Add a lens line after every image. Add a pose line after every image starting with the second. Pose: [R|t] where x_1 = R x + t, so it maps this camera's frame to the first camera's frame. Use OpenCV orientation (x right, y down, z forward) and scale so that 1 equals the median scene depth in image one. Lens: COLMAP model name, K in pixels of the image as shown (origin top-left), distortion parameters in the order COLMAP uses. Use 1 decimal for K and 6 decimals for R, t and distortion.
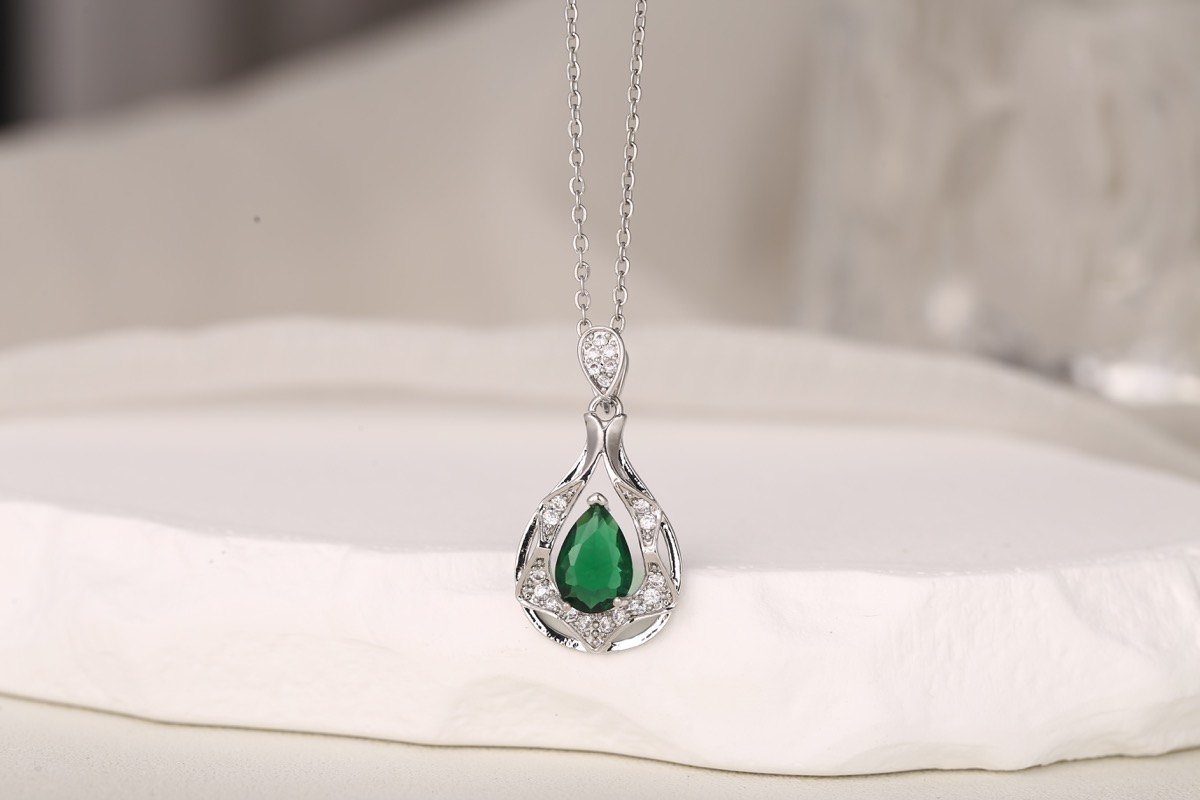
lens RADIAL K [[5286.9, 0, 600.0], [0, 5286.9, 400.0], [0, 0, 1]] dist [0.004154, 1.457642]
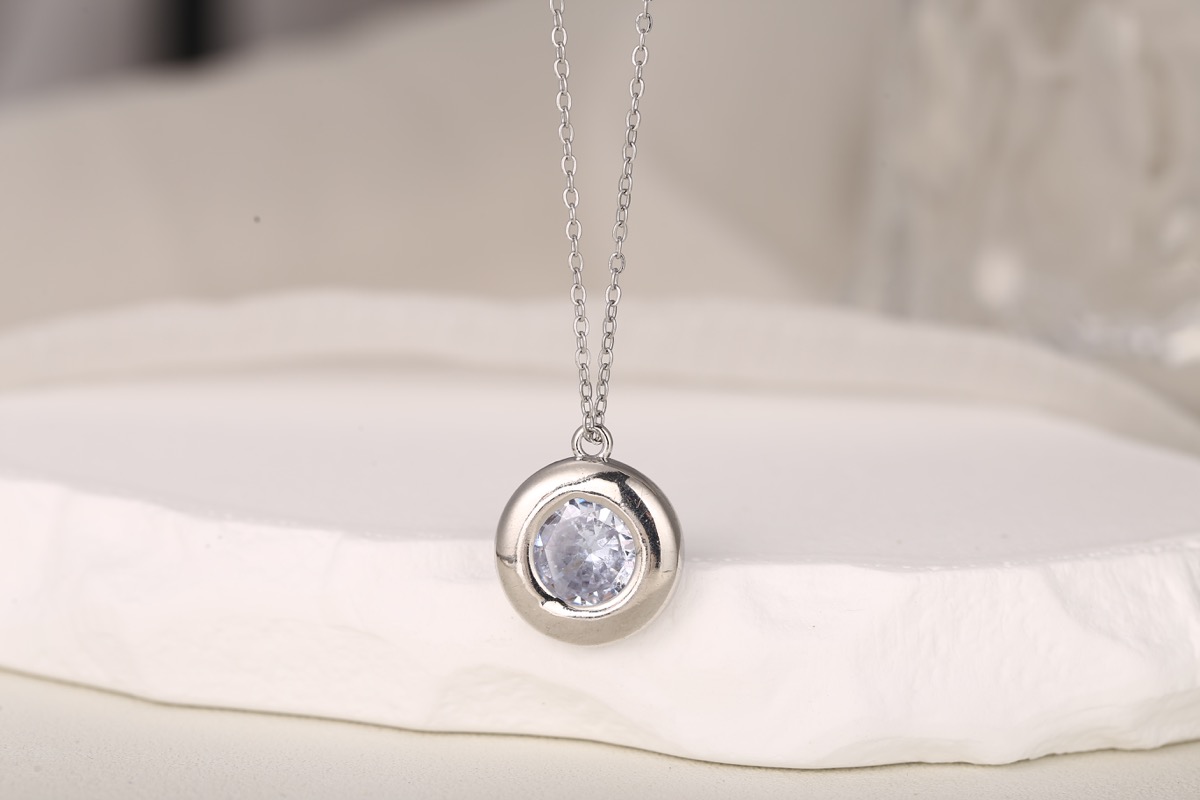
lens RADIAL K [[5286.9, 0, 600.0], [0, 5286.9, 400.0], [0, 0, 1]] dist [0.004154, 1.457642]
pose [[0.997619, 0.009264, -0.068345, 0.070345], [-0.007227, 0.999524, 0.029995, -0.028334], [0.068590, -0.029430, 0.997211, -0.000922]]
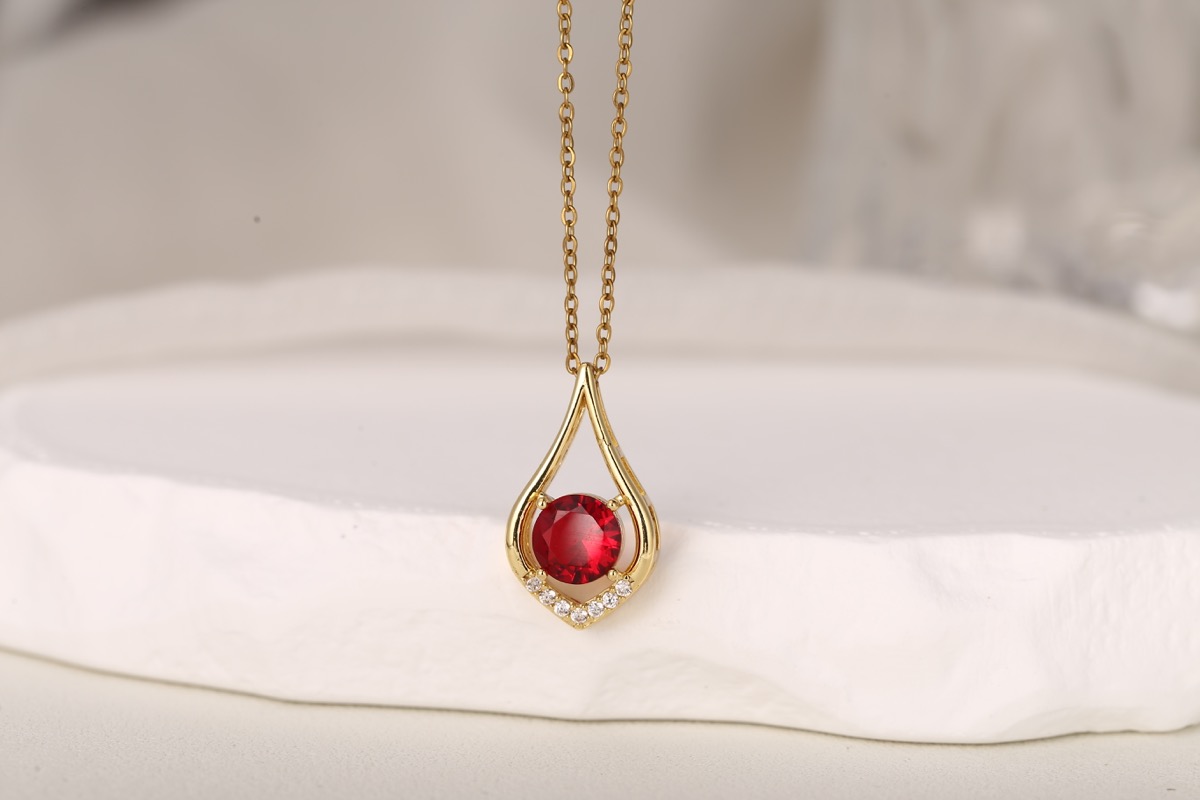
lens RADIAL K [[5286.9, 0, 600.0], [0, 5286.9, 400.0], [0, 0, 1]] dist [0.004154, 1.457642]
pose [[0.995680, -0.019848, 0.090704, -0.114723], [0.016335, 0.999094, 0.039308, -0.031978], [-0.091402, -0.037656, 0.995102, 0.031959]]
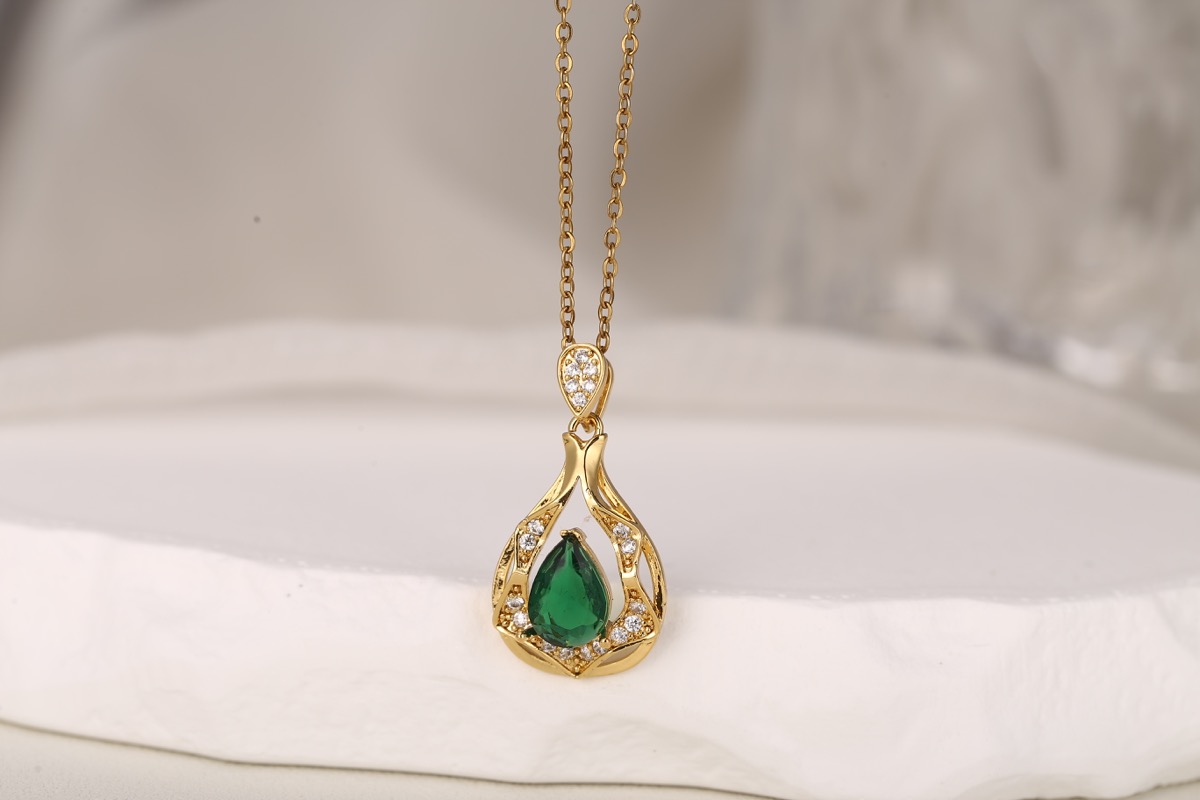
lens RADIAL K [[5286.9, 0, 600.0], [0, 5286.9, 400.0], [0, 0, 1]] dist [0.004154, 1.457642]
pose [[0.991454, -0.009375, 0.130121, -0.142694], [0.004688, 0.999331, 0.036284, -0.039572], [-0.130374, -0.035364, 0.990834, 0.044978]]
